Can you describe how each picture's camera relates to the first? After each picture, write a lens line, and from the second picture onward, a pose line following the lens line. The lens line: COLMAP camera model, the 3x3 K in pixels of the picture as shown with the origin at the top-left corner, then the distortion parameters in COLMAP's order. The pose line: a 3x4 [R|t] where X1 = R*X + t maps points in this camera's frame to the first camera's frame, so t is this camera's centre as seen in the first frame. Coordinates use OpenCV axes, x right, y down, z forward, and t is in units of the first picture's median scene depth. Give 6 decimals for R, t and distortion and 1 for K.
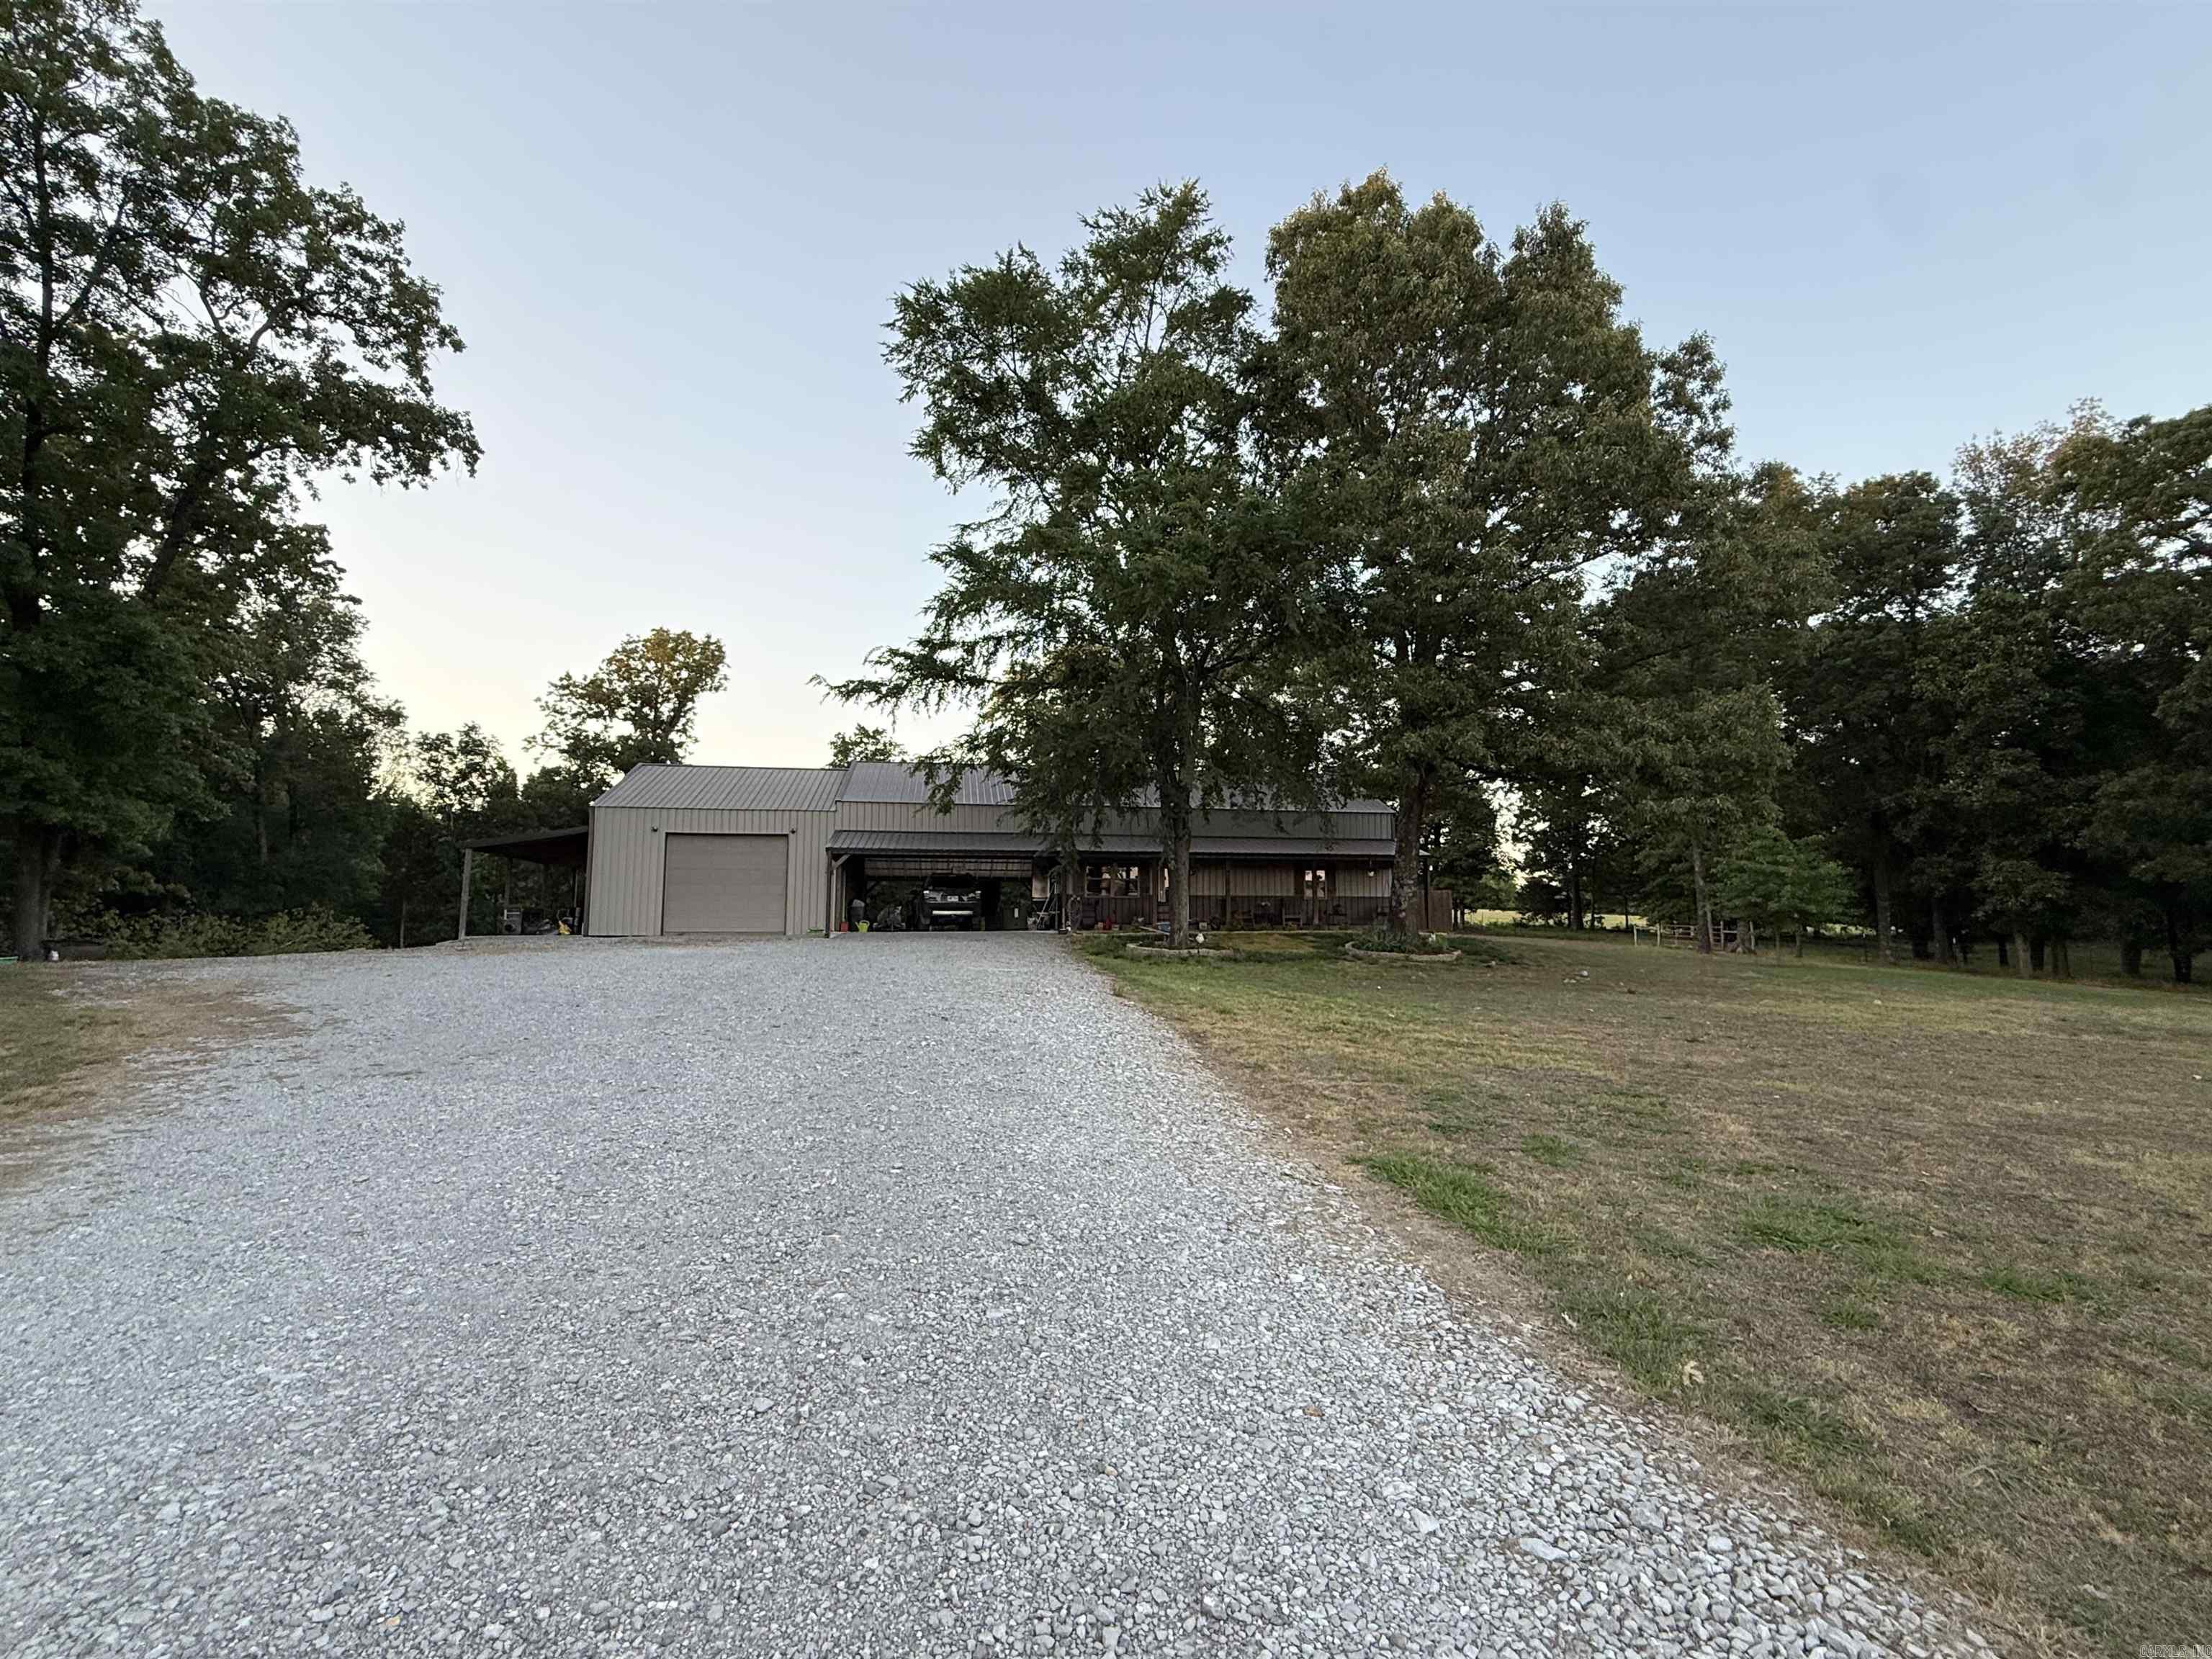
lens RADIAL K [[1039.5, 0, 1120.0], [0, 1039.5, 817.7], [0, 0, 1]] dist [-0.000823, -0.000661]
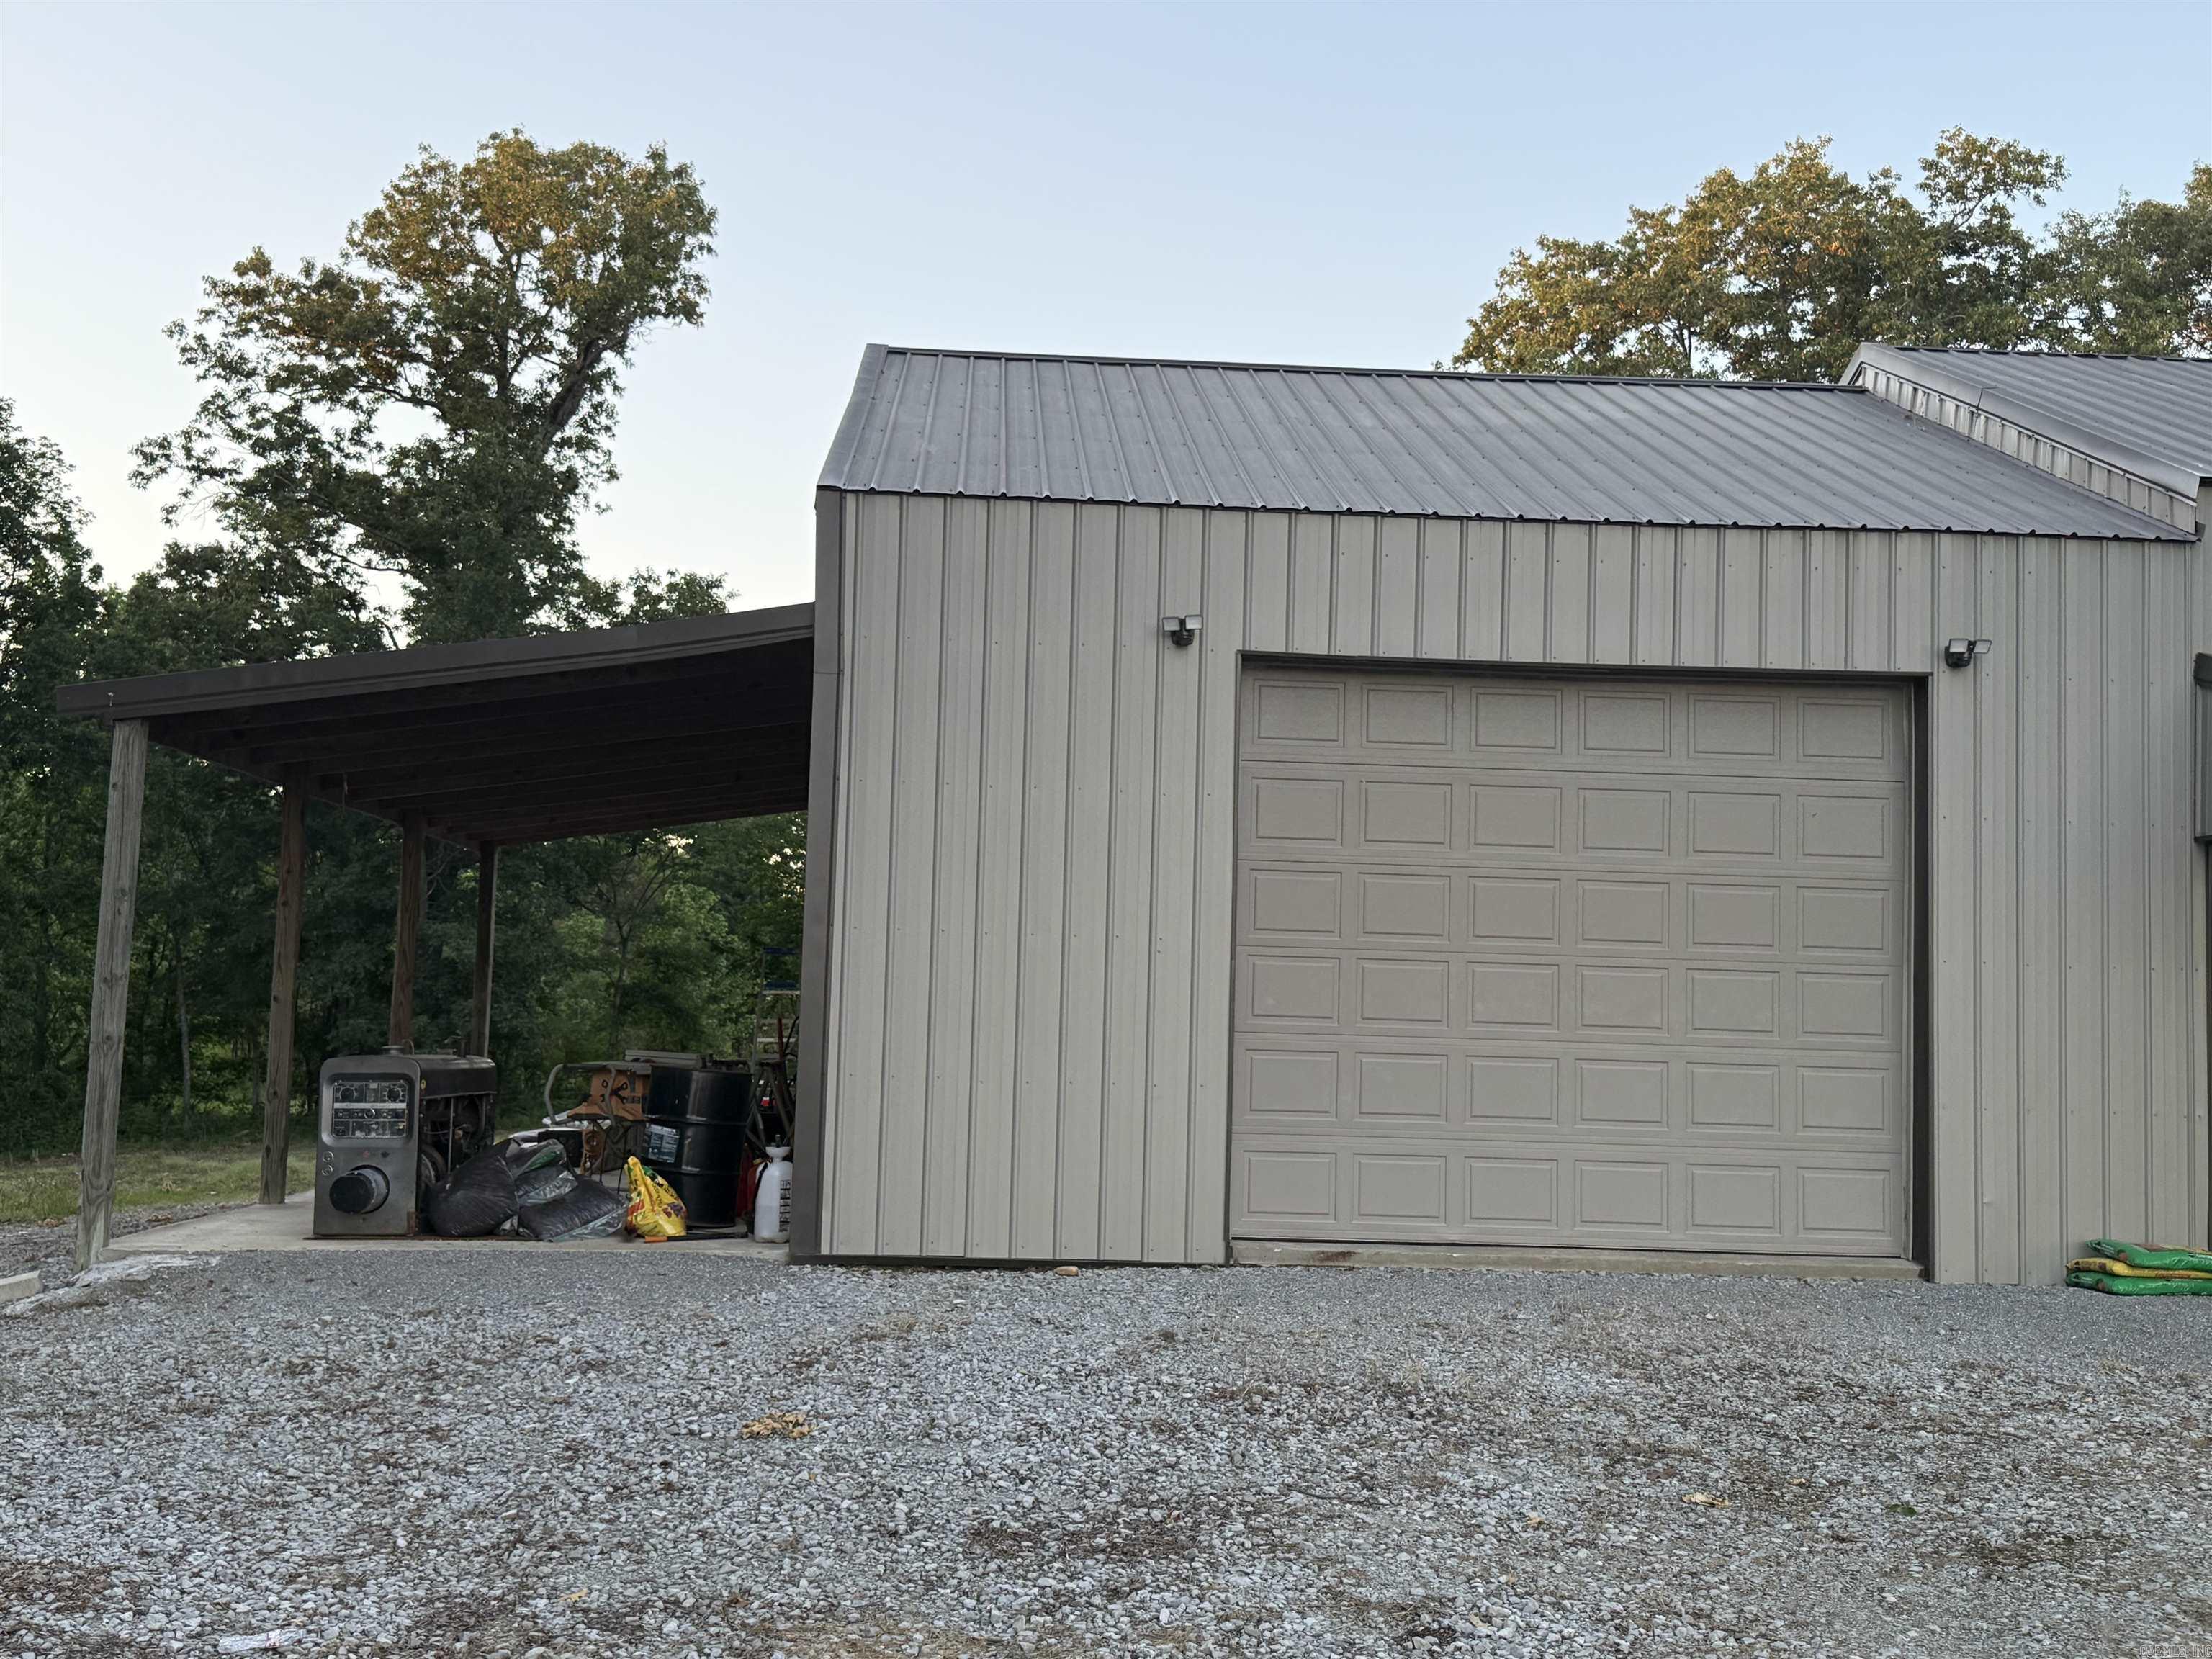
lens RADIAL K [[2323.2, 0, 1101.1], [0, 2323.2, 836.2], [0, 0, 1]] dist [0.038861, 0.000000]
pose [[0.994684, 0.022397, -0.100511, -0.105366], [-0.018776, 0.999145, 0.036829, 0.007440], [0.101250, -0.034746, 0.994254, 0.160024]]
